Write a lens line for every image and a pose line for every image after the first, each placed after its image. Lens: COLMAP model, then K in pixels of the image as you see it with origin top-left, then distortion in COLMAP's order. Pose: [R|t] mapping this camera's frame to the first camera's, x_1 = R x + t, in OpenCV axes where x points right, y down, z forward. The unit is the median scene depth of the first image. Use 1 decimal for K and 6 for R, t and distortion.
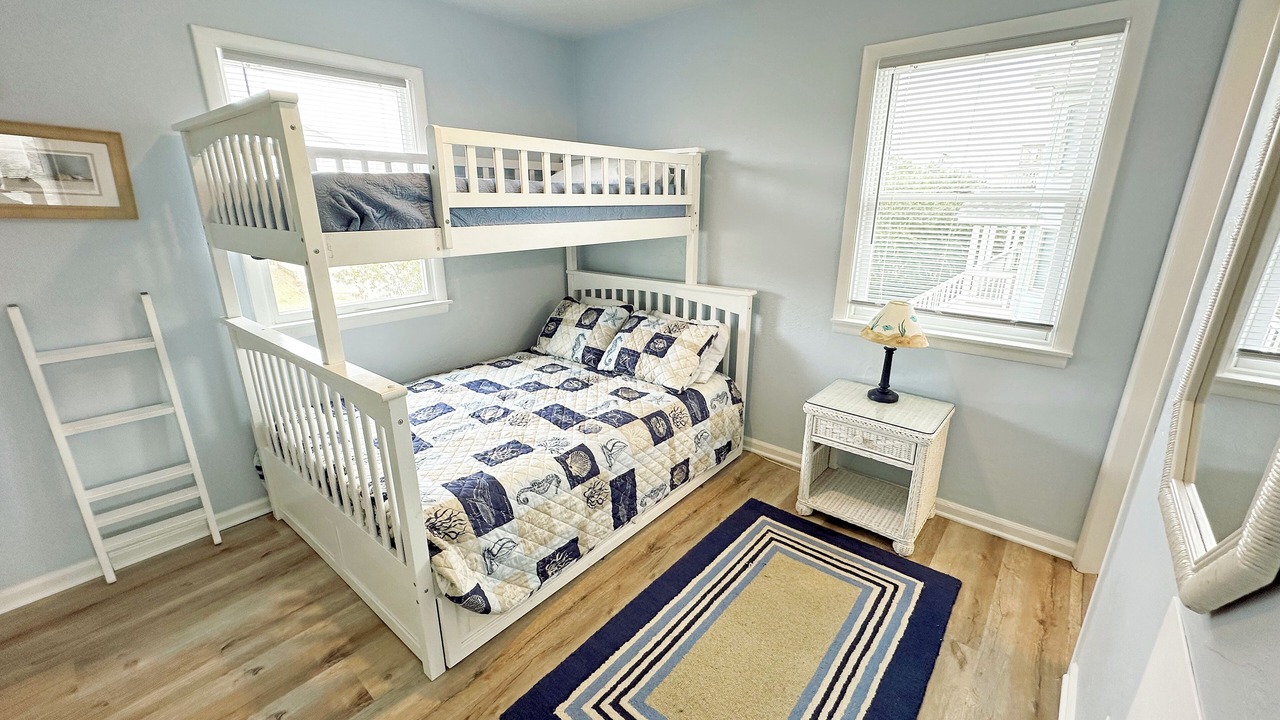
lens RADIAL K [[510.7, 0, 633.8], [0, 510.7, 360.3], [0, 0, 1]] dist [-0.002498, 0.000576]
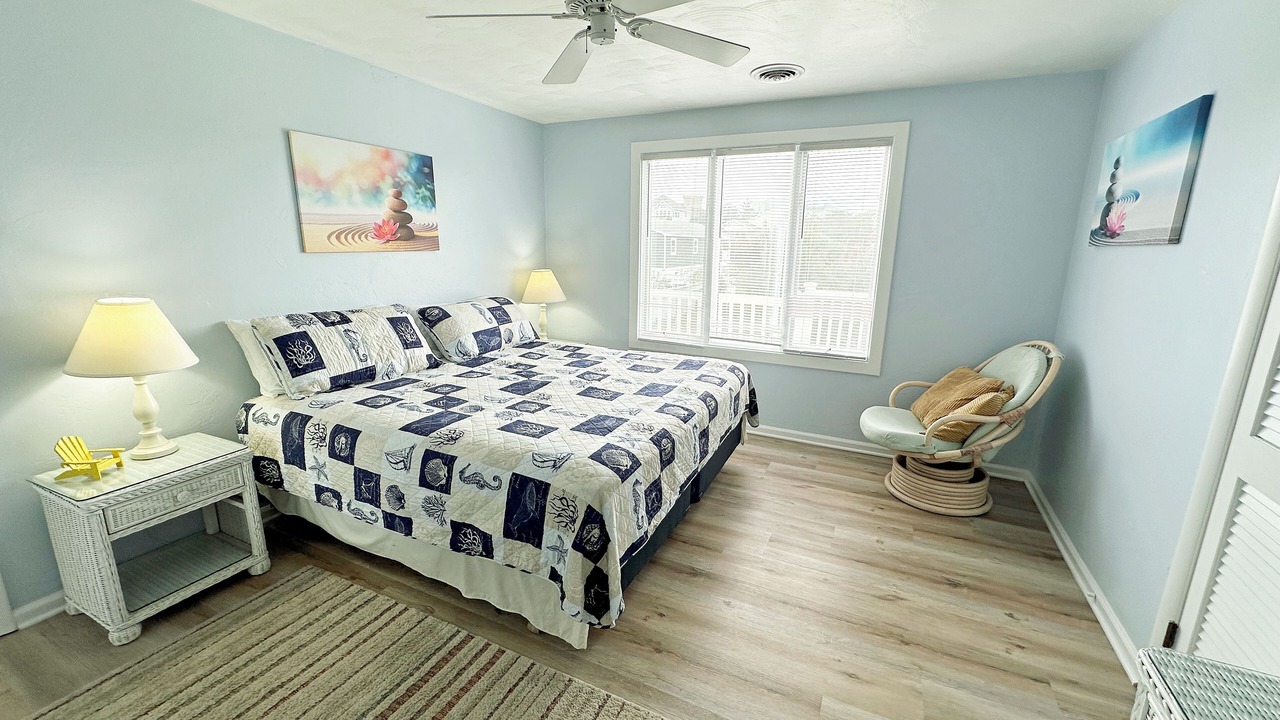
lens RADIAL K [[510.7, 0, 635.4], [0, 510.7, 361.1], [0, 0, 1]] dist [-0.002498, 0.000576]
pose [[-0.271390, -0.227608, 0.935170, -1.231994], [0.258208, 0.918800, 0.298556, -0.216679], [-0.927187, 0.322493, -0.190583, 0.953965]]
